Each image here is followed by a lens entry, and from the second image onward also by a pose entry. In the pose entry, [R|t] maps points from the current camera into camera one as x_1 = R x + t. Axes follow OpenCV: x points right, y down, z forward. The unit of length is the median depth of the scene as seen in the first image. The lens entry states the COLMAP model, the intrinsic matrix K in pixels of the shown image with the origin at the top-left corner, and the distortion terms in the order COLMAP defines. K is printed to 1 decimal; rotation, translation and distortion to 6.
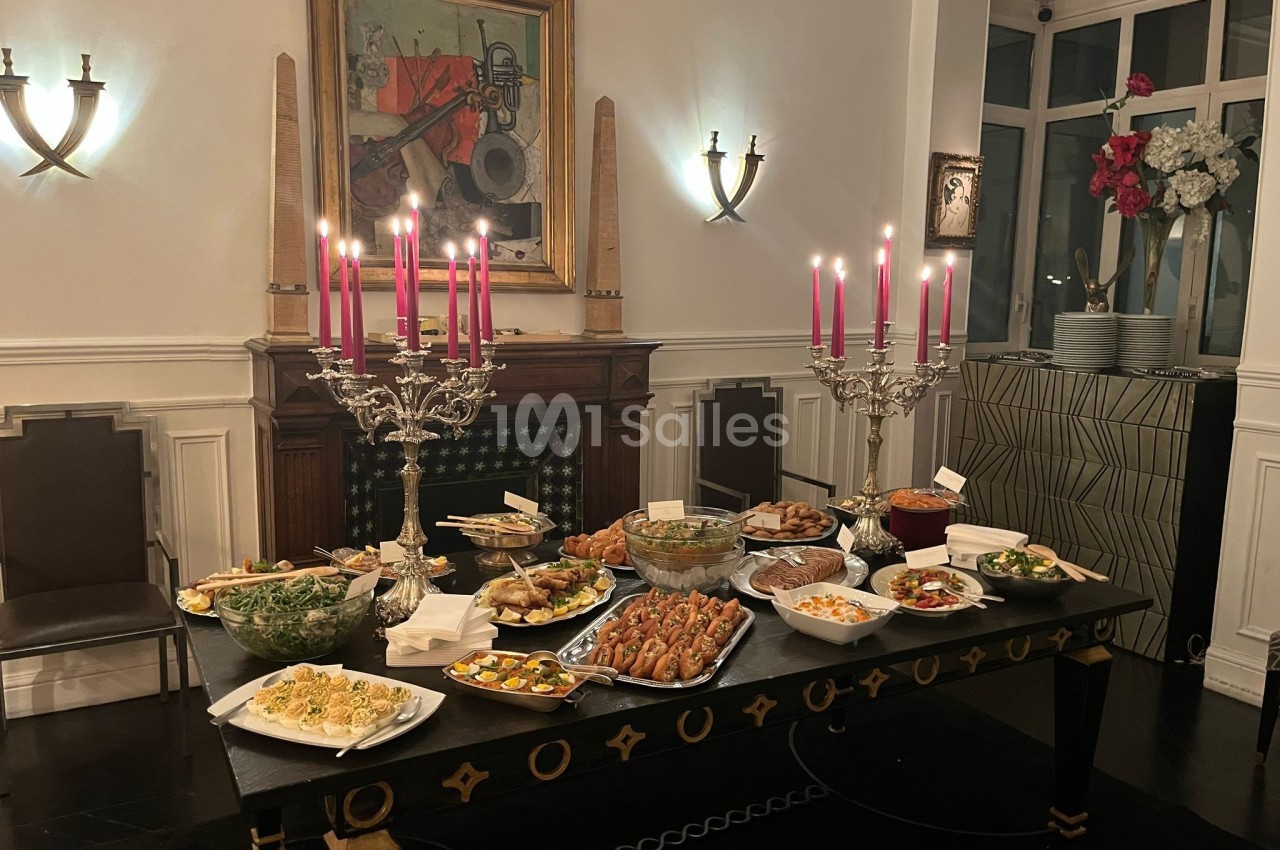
lens RADIAL K [[964.2, 0, 640.0], [0, 964.2, 425.0], [0, 0, 1]] dist [0.007150, -0.078369]
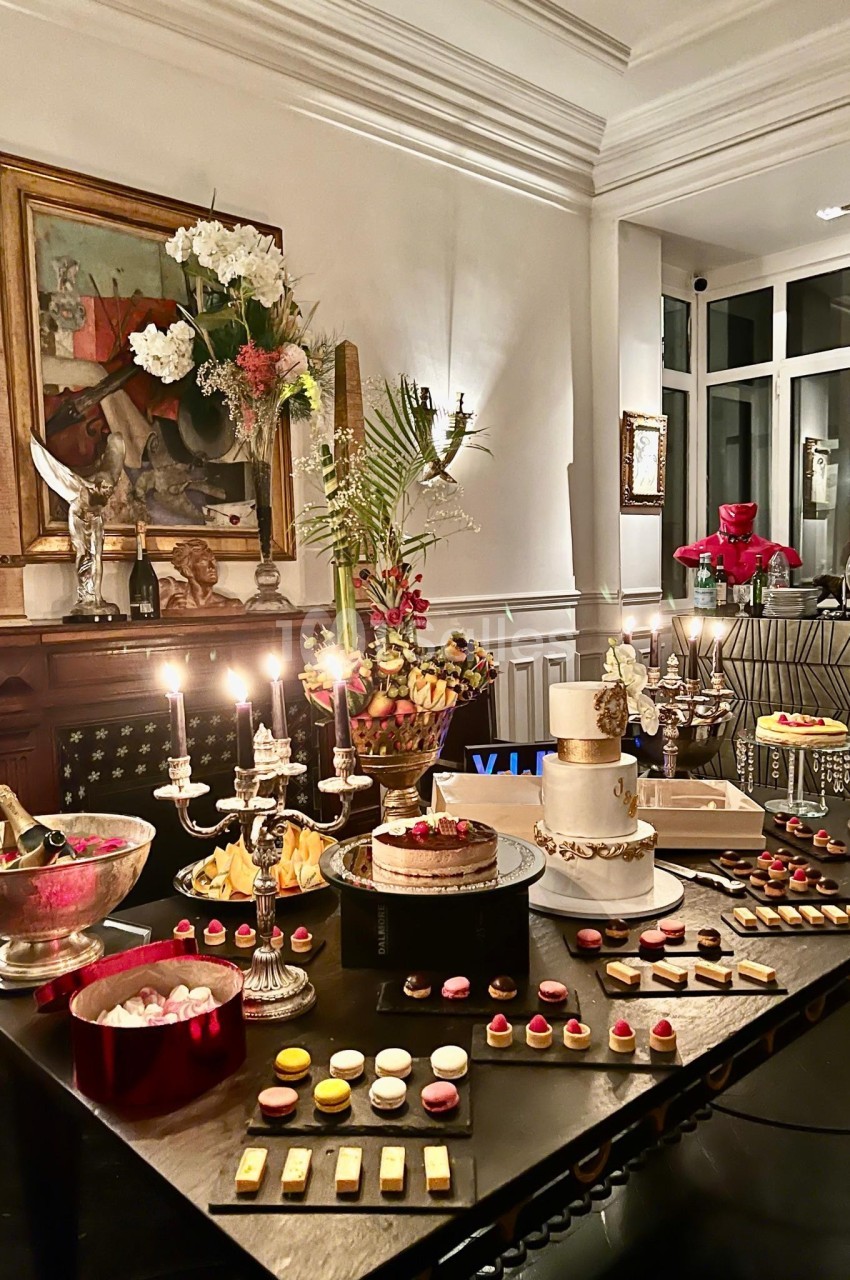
lens RADIAL K [[964.2, 0, 449.0], [0, 964.2, 646.5], [0, 0, 1]] dist [0.007150, -0.078369]
pose [[0.972100, -0.053818, 0.228307, -0.149046], [0.066847, 0.996524, -0.049717, -0.000528], [-0.224838, 0.063592, 0.972319, 0.092988]]
